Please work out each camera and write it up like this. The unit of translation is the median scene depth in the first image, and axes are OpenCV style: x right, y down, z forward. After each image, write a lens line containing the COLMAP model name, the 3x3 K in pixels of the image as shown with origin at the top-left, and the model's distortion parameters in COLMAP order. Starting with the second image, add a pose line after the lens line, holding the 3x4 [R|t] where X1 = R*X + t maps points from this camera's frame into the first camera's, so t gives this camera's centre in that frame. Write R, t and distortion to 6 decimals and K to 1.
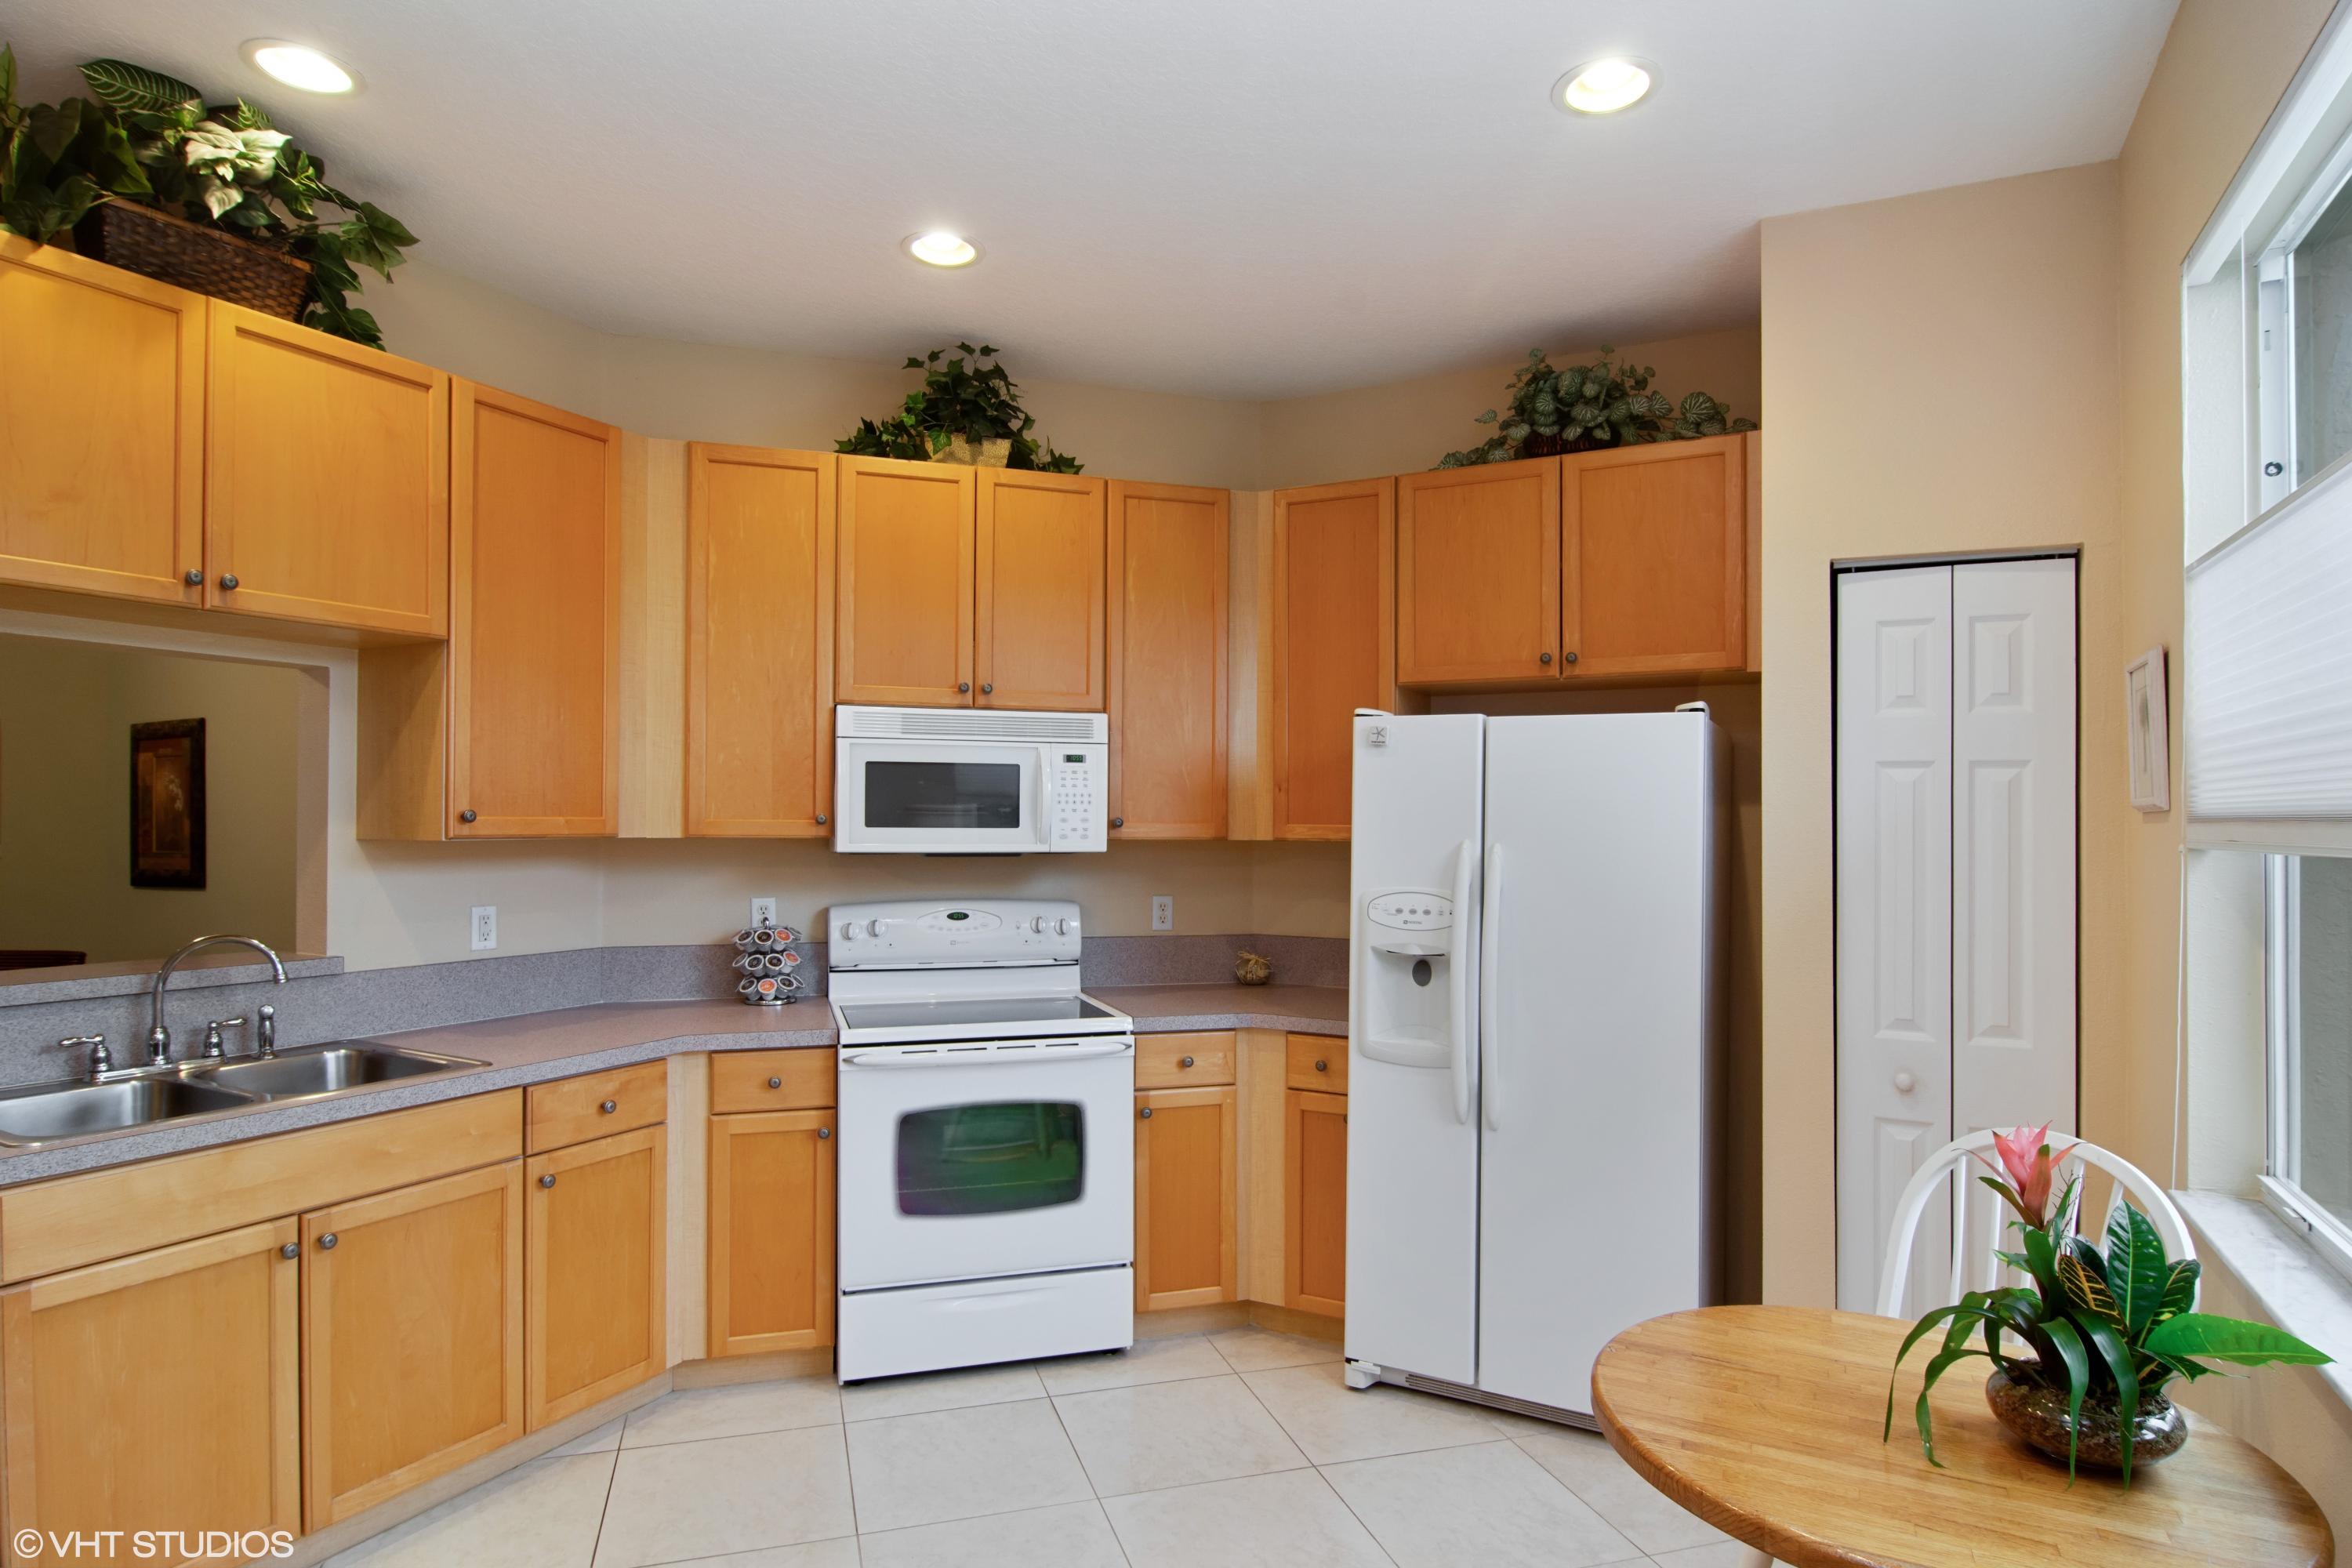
lens RADIAL K [[1282.0, 0, 1185.7], [0, 1282.0, 805.3], [0, 0, 1]] dist [-0.010357, -0.007142]
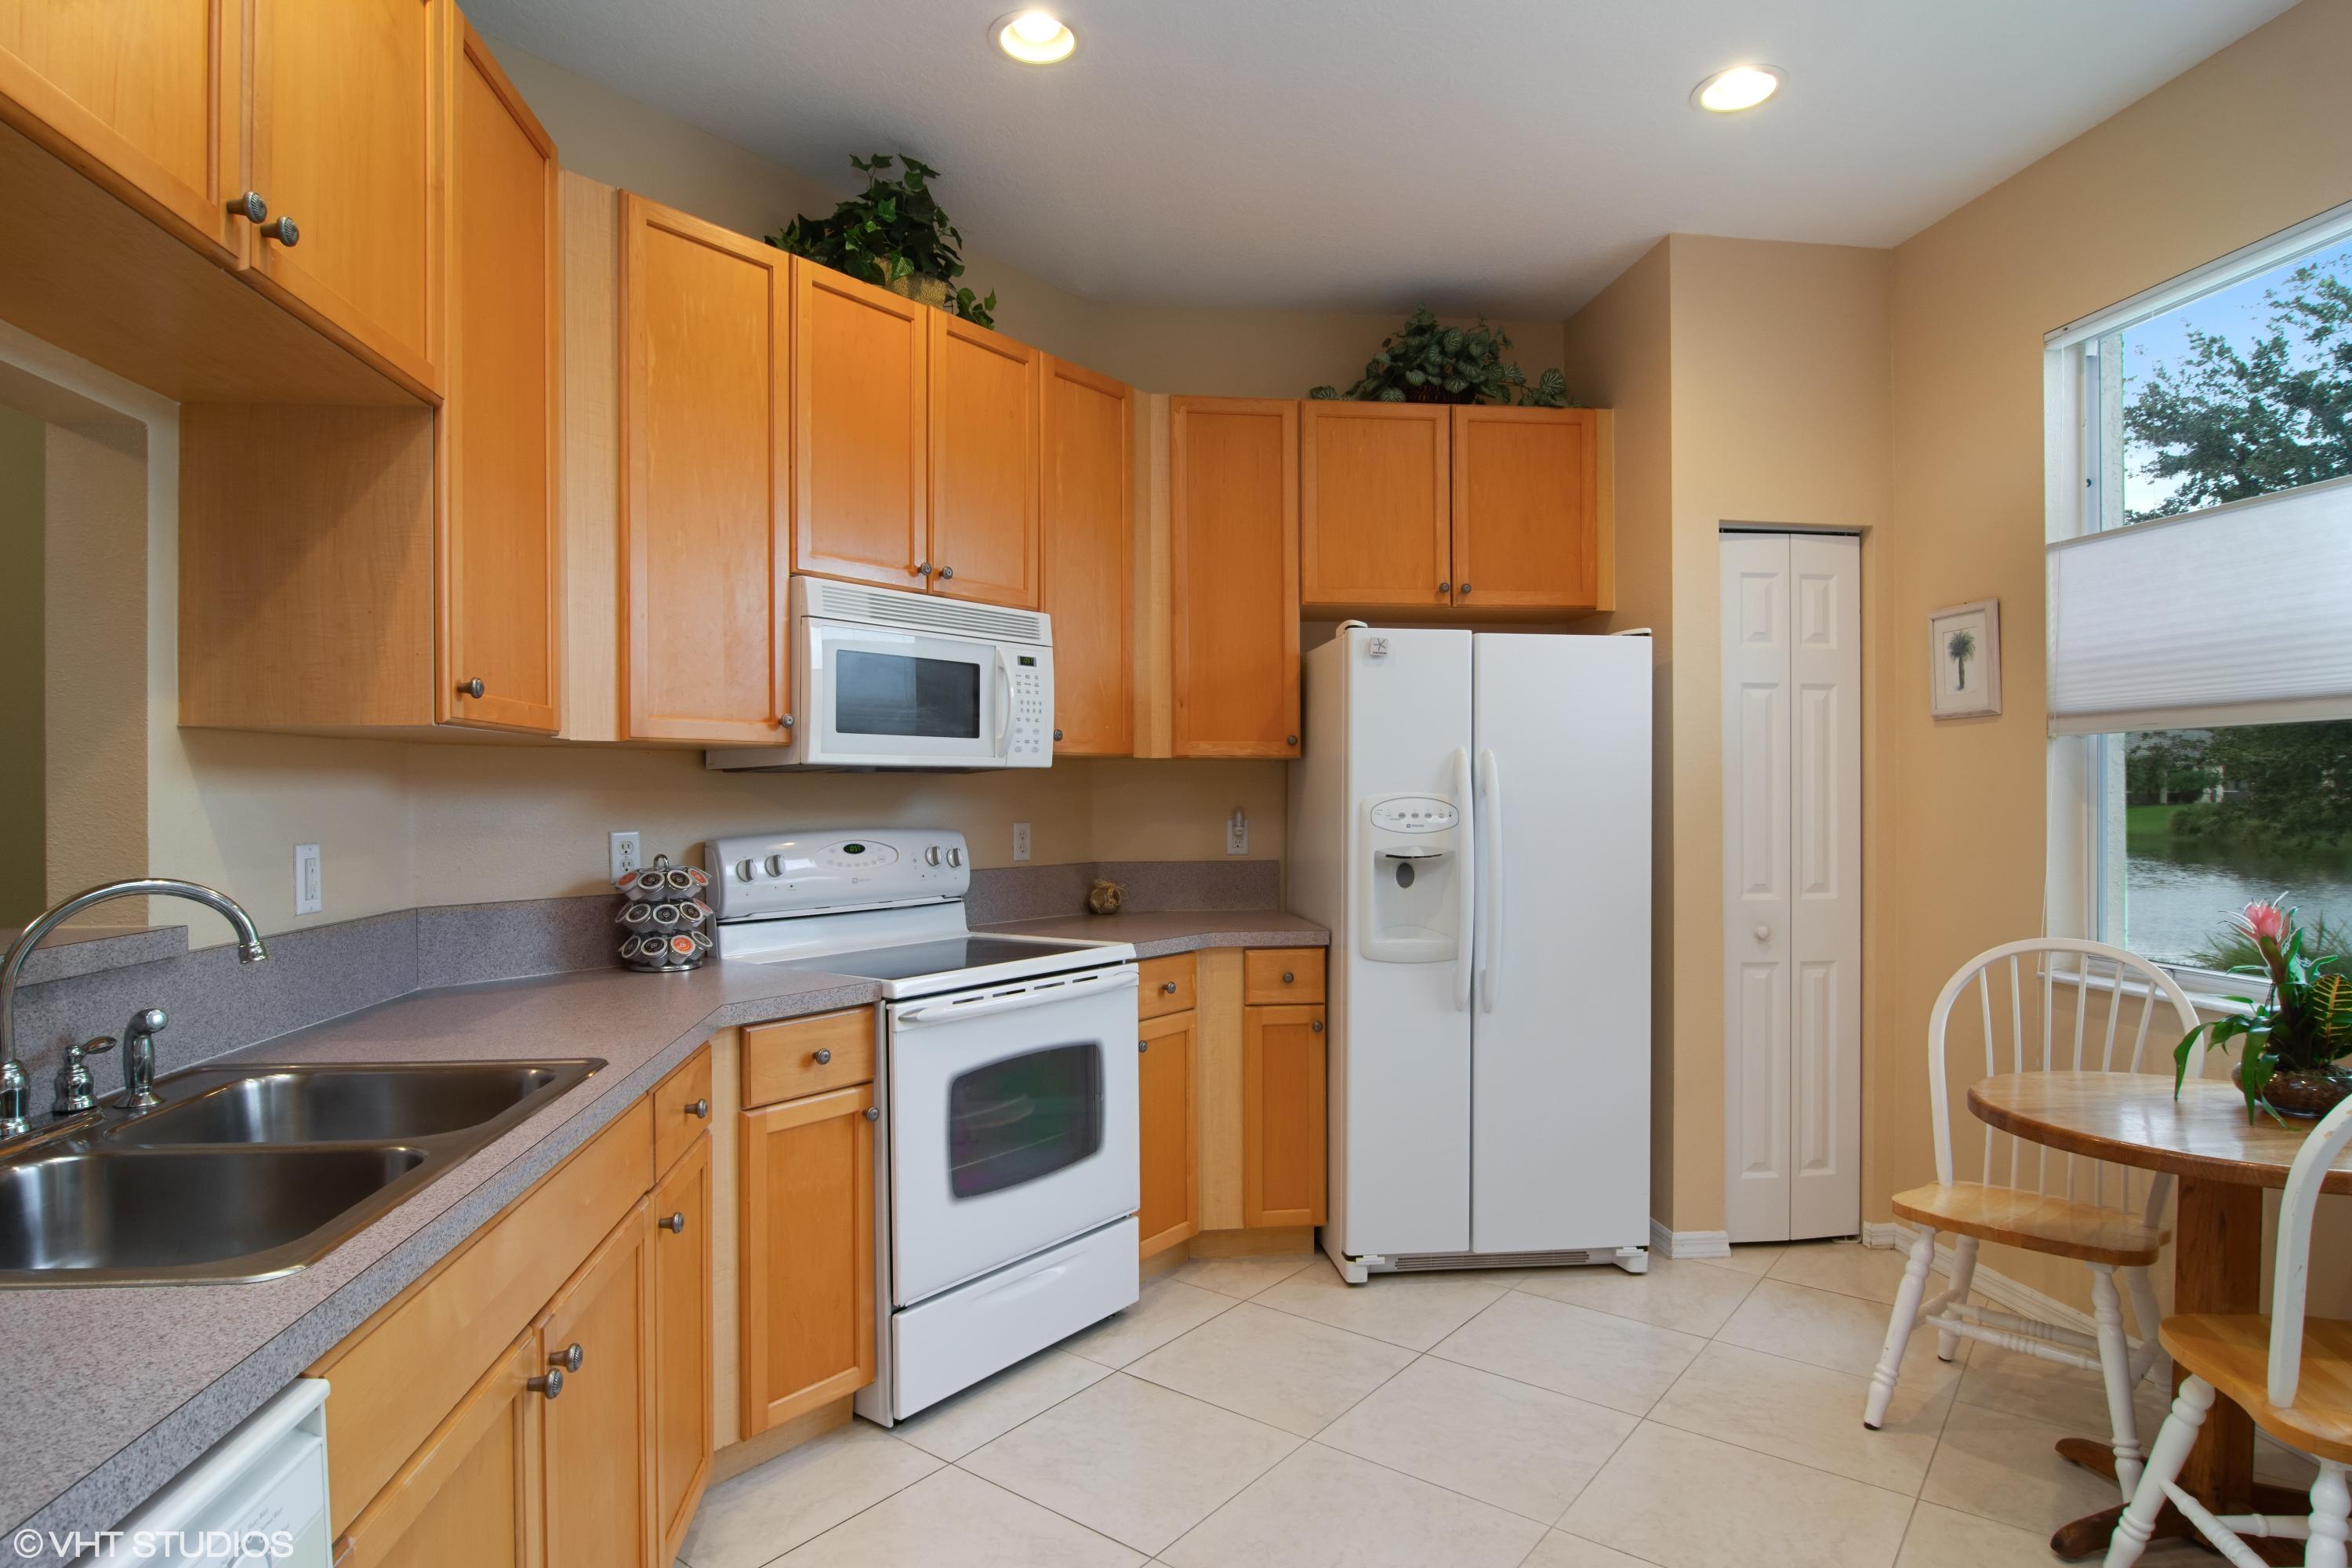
lens RADIAL K [[1282.0, 0, 1179.8], [0, 1282.0, 785.7], [0, 0, 1]] dist [-0.010357, -0.007142]
pose [[0.820178, -0.008467, 0.572045, -0.545296], [0.005291, 0.999960, 0.007215, 0.046830], [-0.572084, -0.002891, 0.820190, 0.233225]]
